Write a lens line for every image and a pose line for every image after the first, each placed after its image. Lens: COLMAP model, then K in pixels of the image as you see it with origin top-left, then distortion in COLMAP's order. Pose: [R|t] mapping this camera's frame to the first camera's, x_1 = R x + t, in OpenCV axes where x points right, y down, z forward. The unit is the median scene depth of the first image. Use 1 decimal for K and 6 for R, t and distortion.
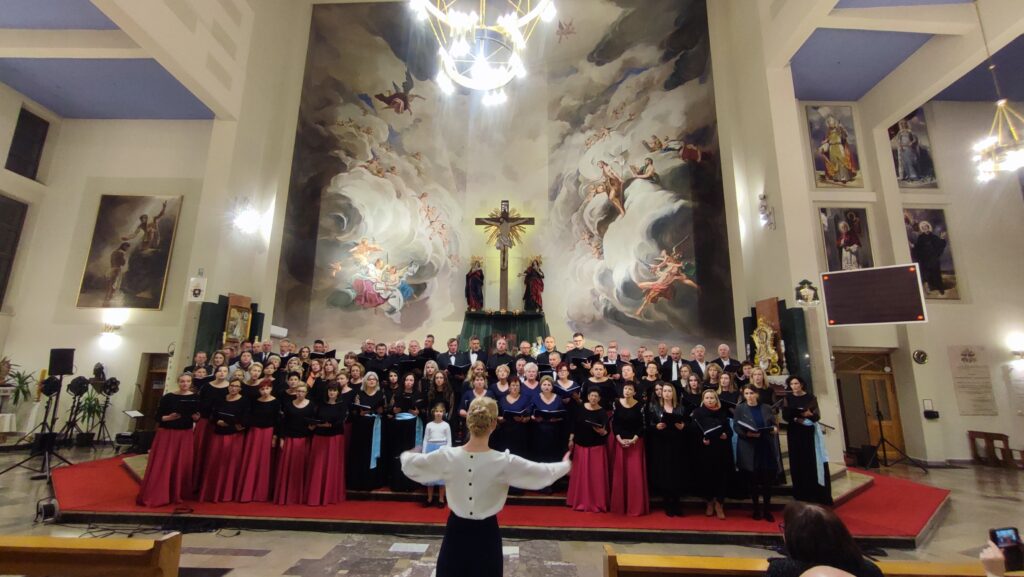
lens RADIAL K [[472.7, 0, 503.9], [0, 472.7, 283.5], [0, 0, 1]] dist [-0.009538, 0.003191]
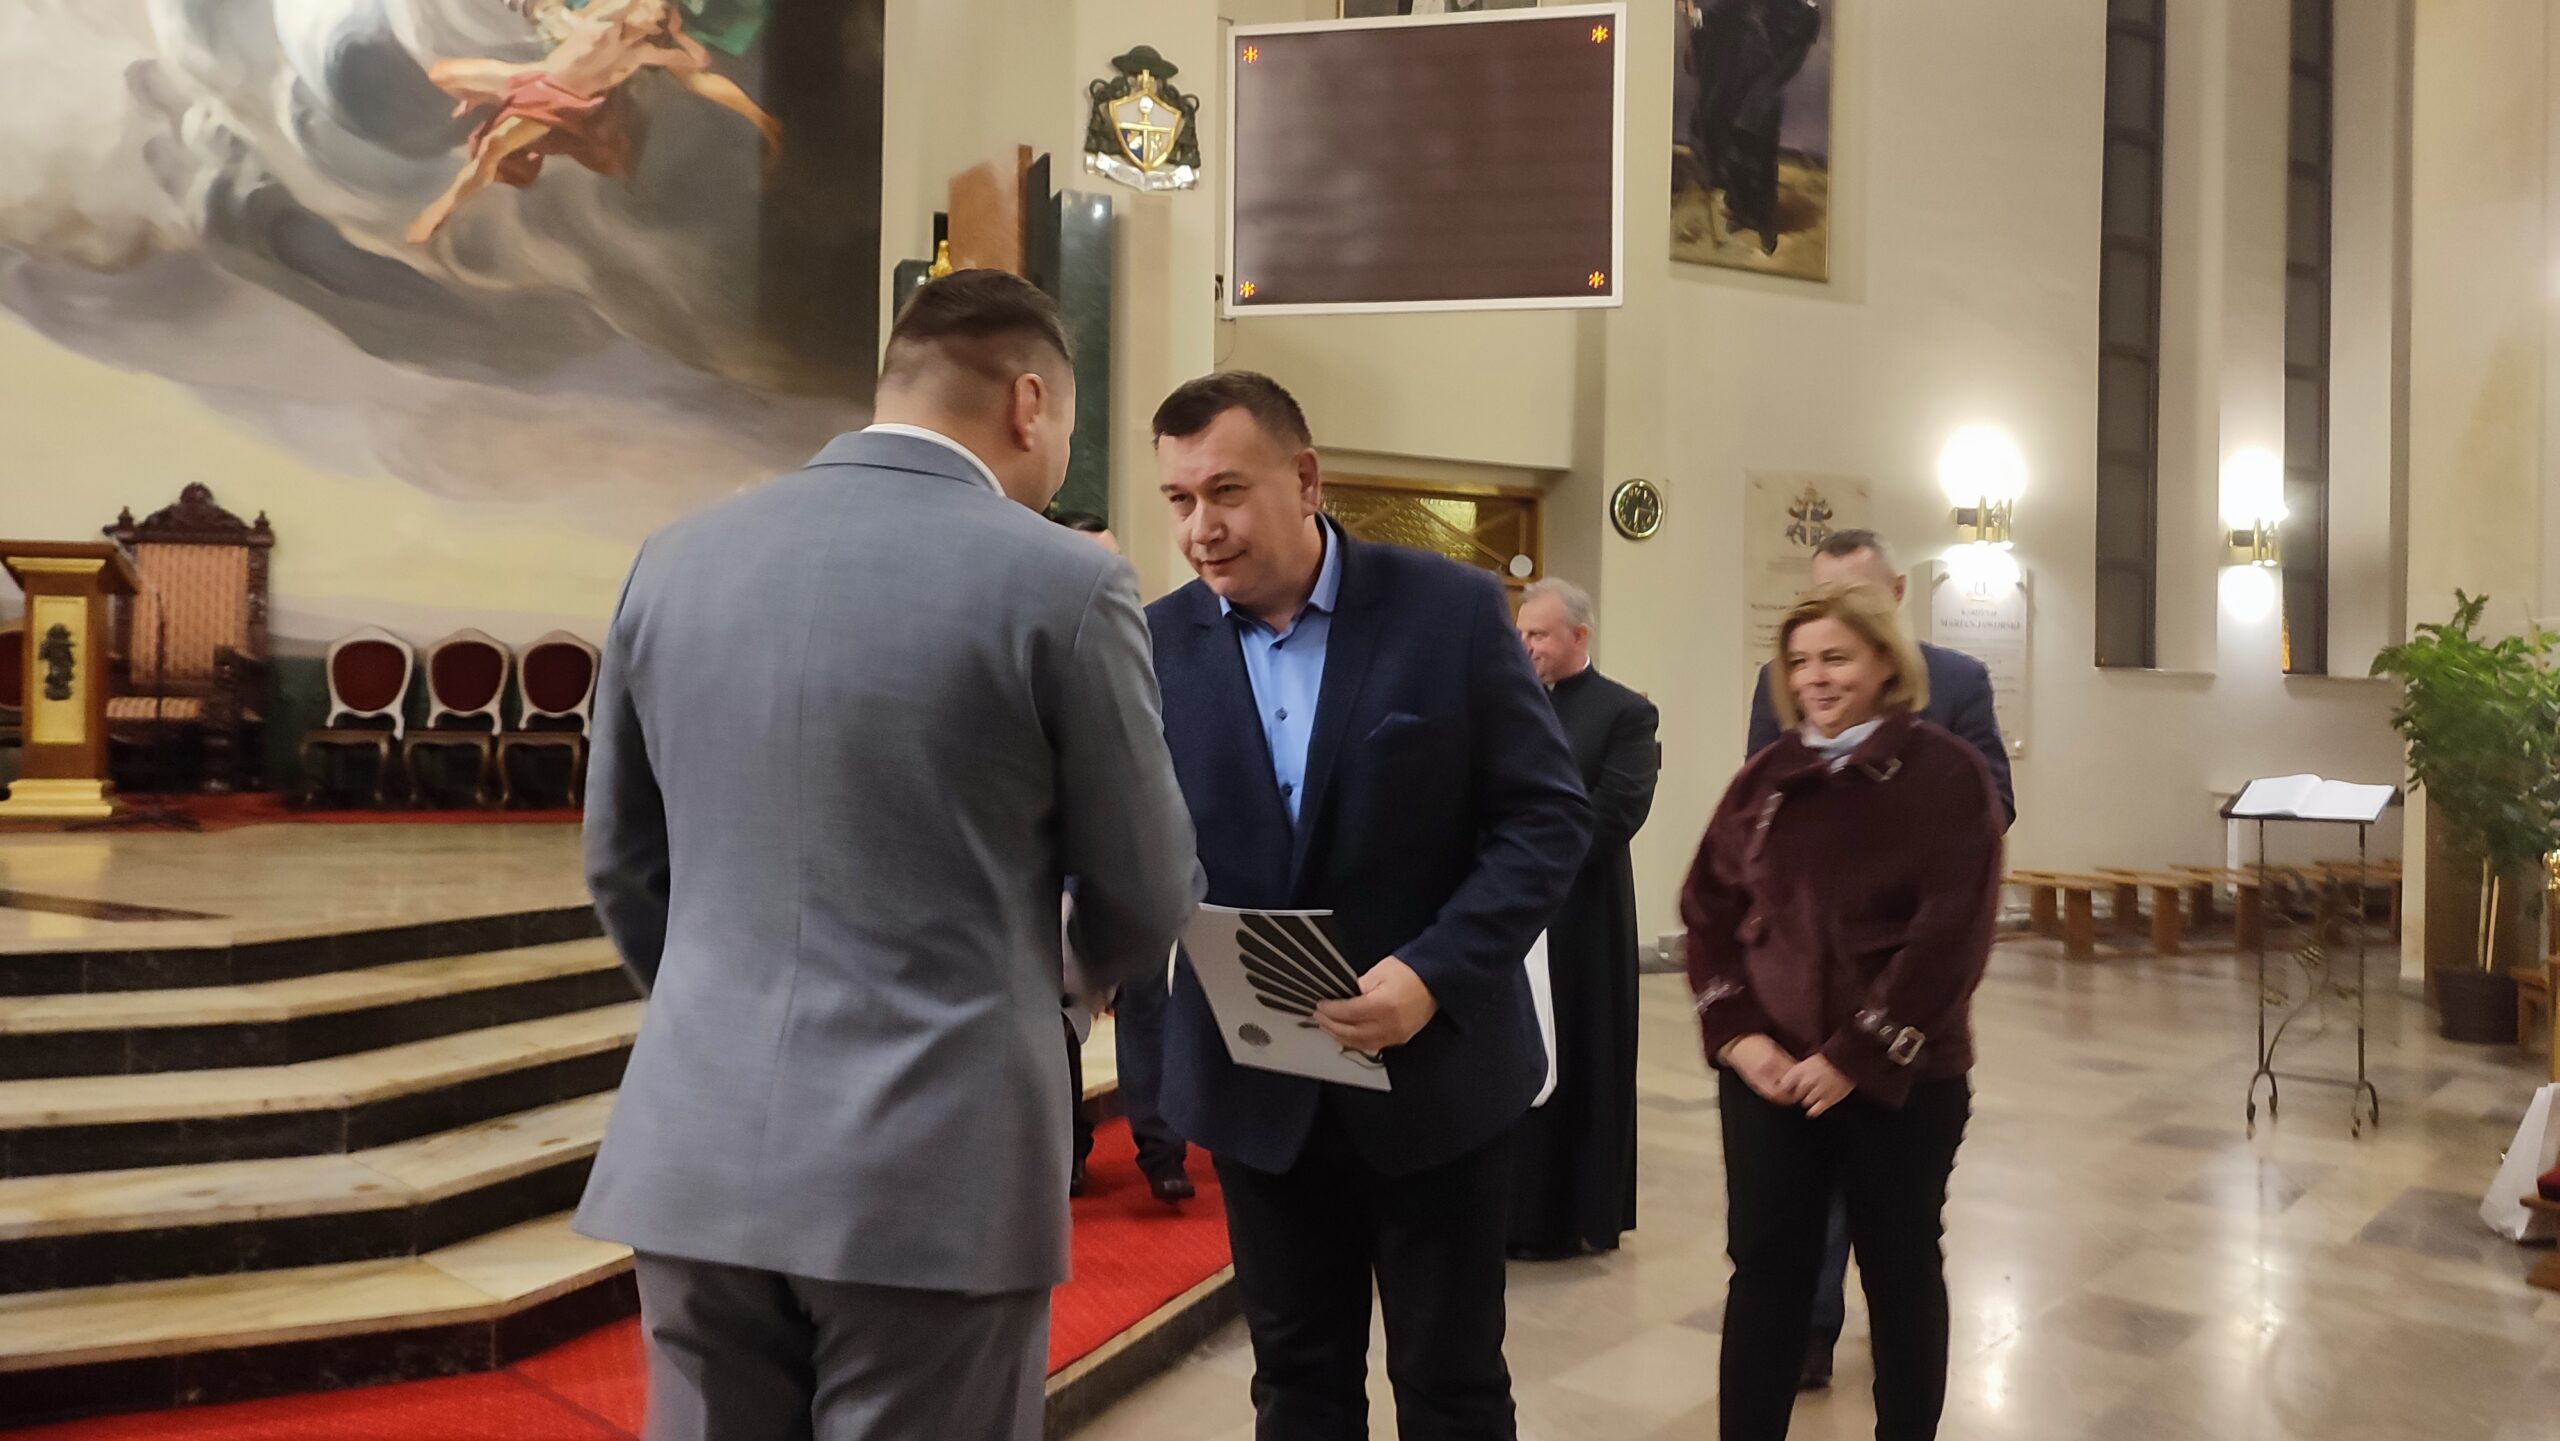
lens RADIAL K [[1855.7, 0, 1272.6], [0, 1855.7, 722.6], [0, 0, 1]] dist [0.031765, -0.015701]
pose [[0.906352, -0.006417, 0.422474, 0.268583], [-0.088136, 0.975018, 0.203890, 0.068614], [-0.413228, -0.222031, 0.883145, 0.200440]]
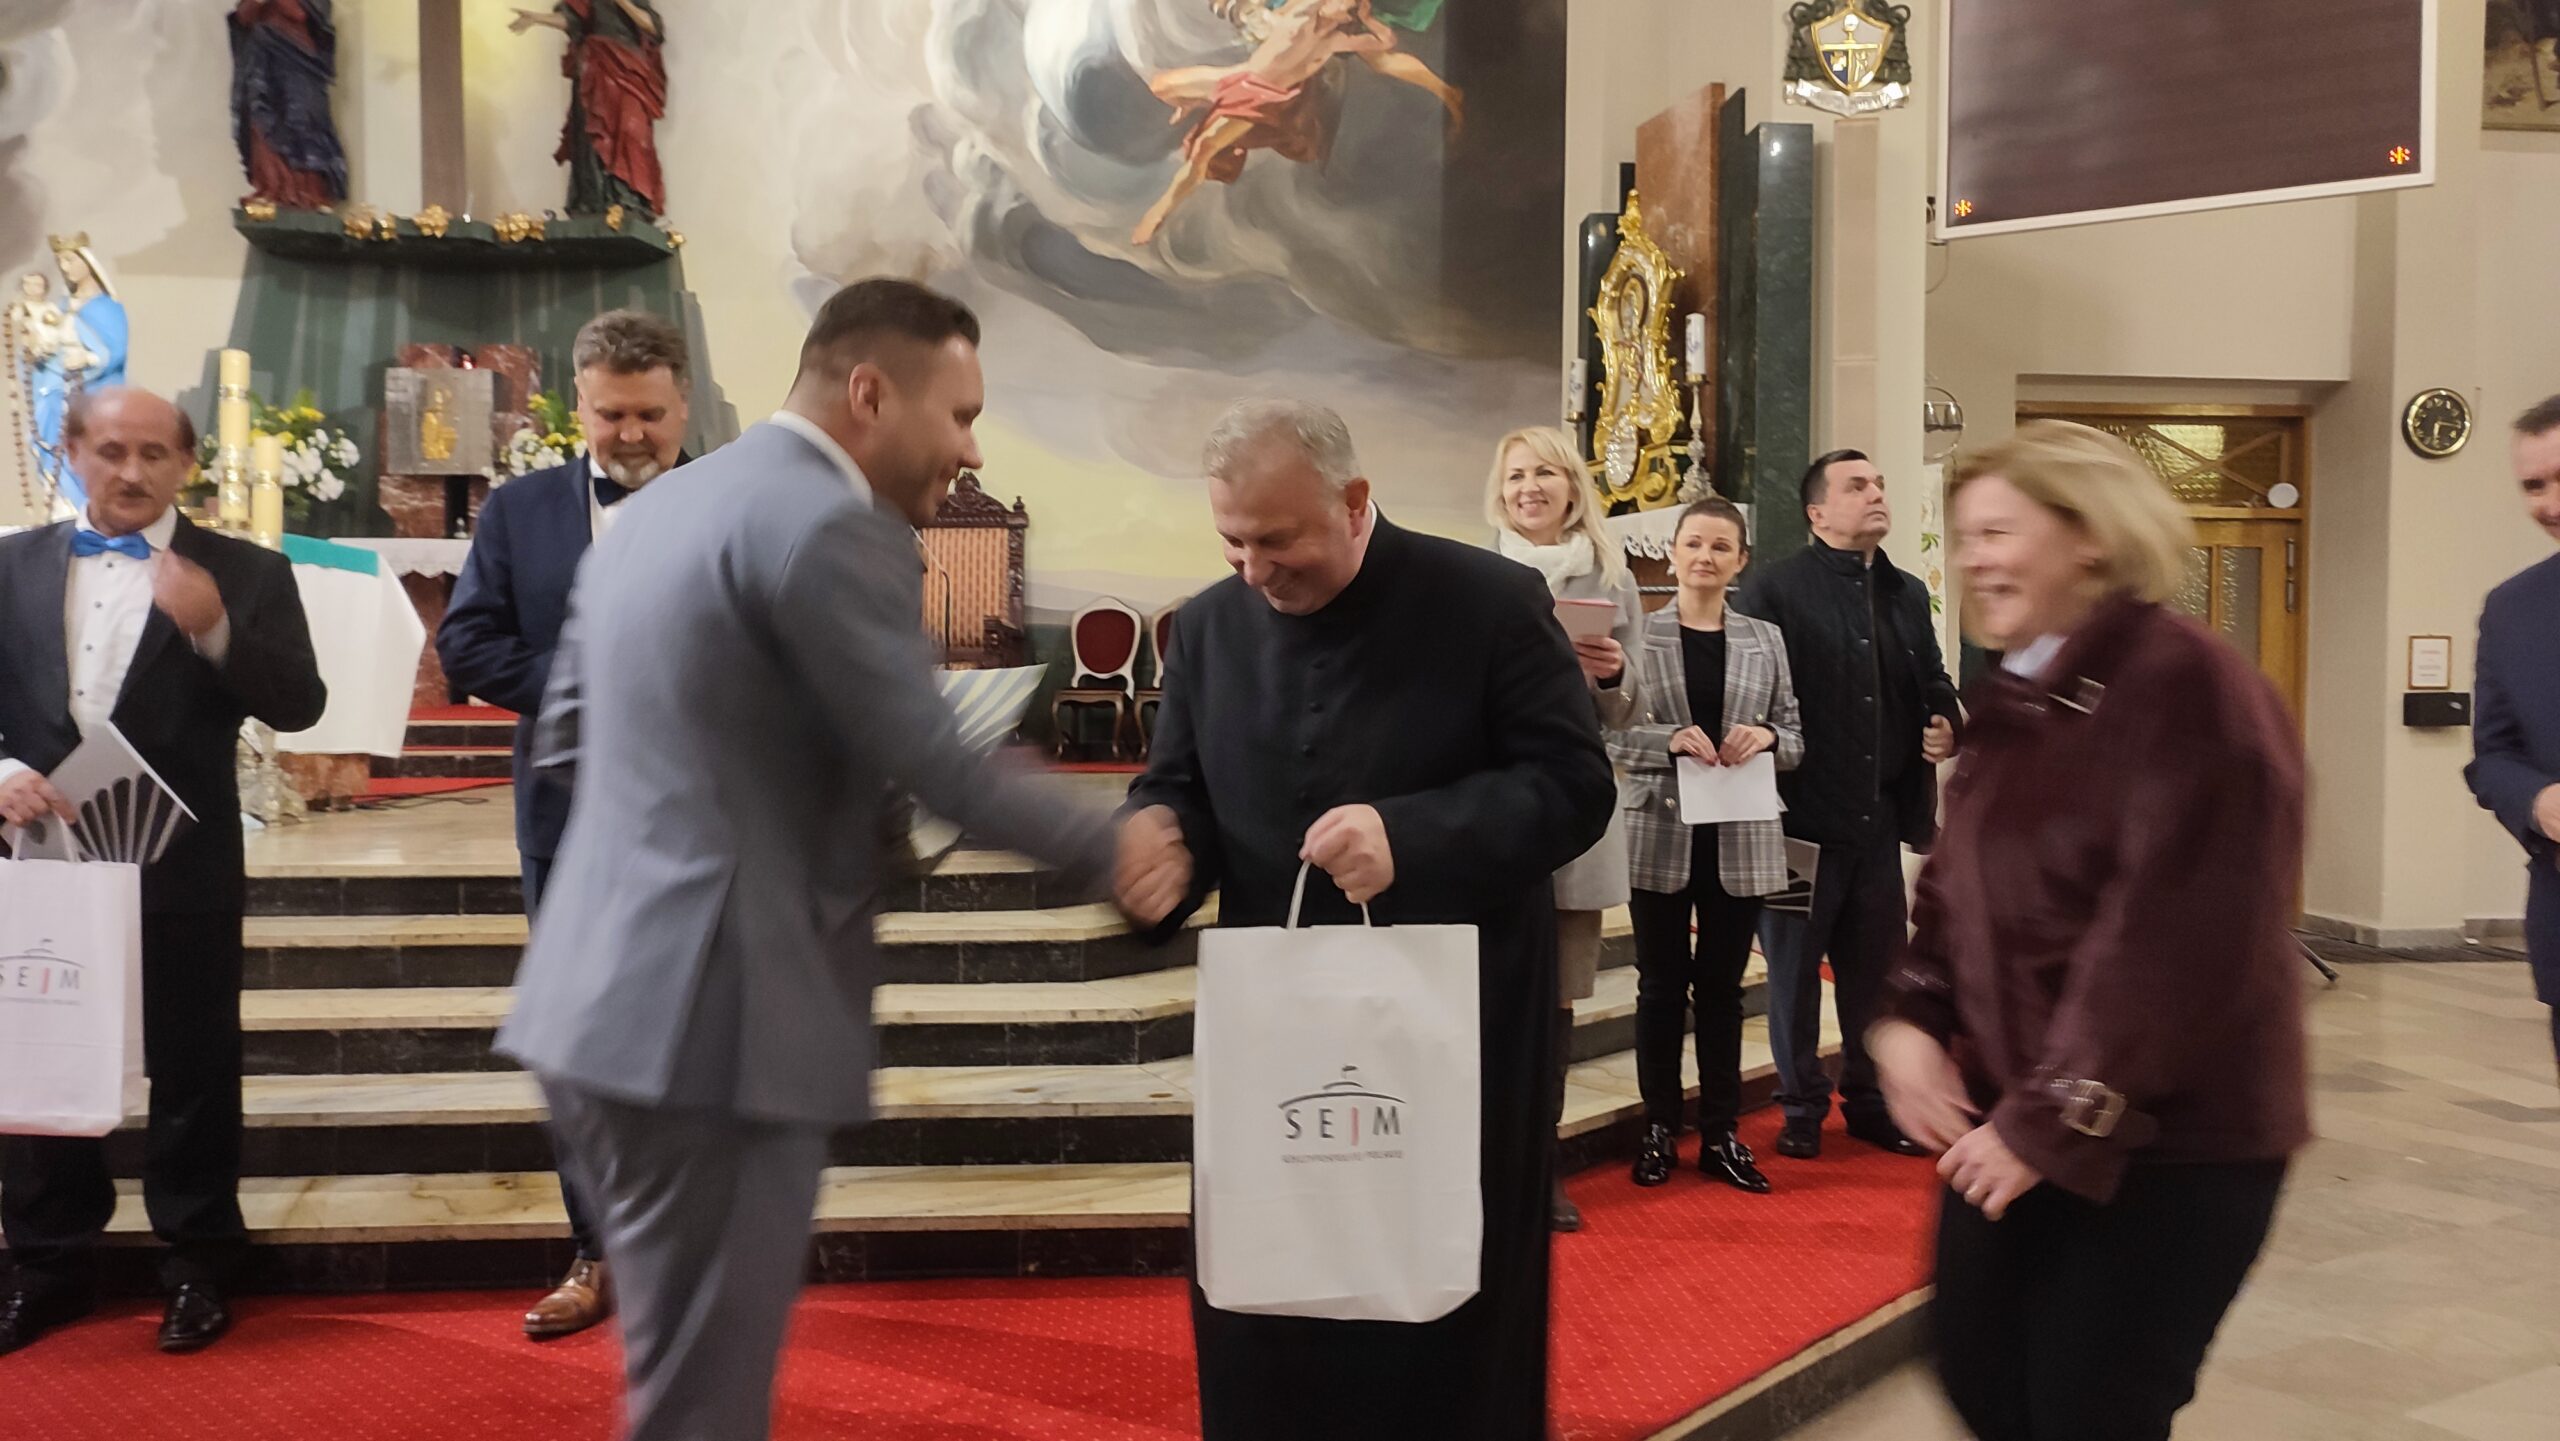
lens RADIAL K [[1855.7, 0, 1278.8], [0, 1855.7, 710.8], [0, 0, 1]] dist [0.031765, -0.015701]
pose [[0.995501, -0.015819, 0.093425, 0.257437], [-0.006461, 0.972338, 0.233491, 0.072232], [-0.094535, -0.233044, 0.967860, 0.205410]]
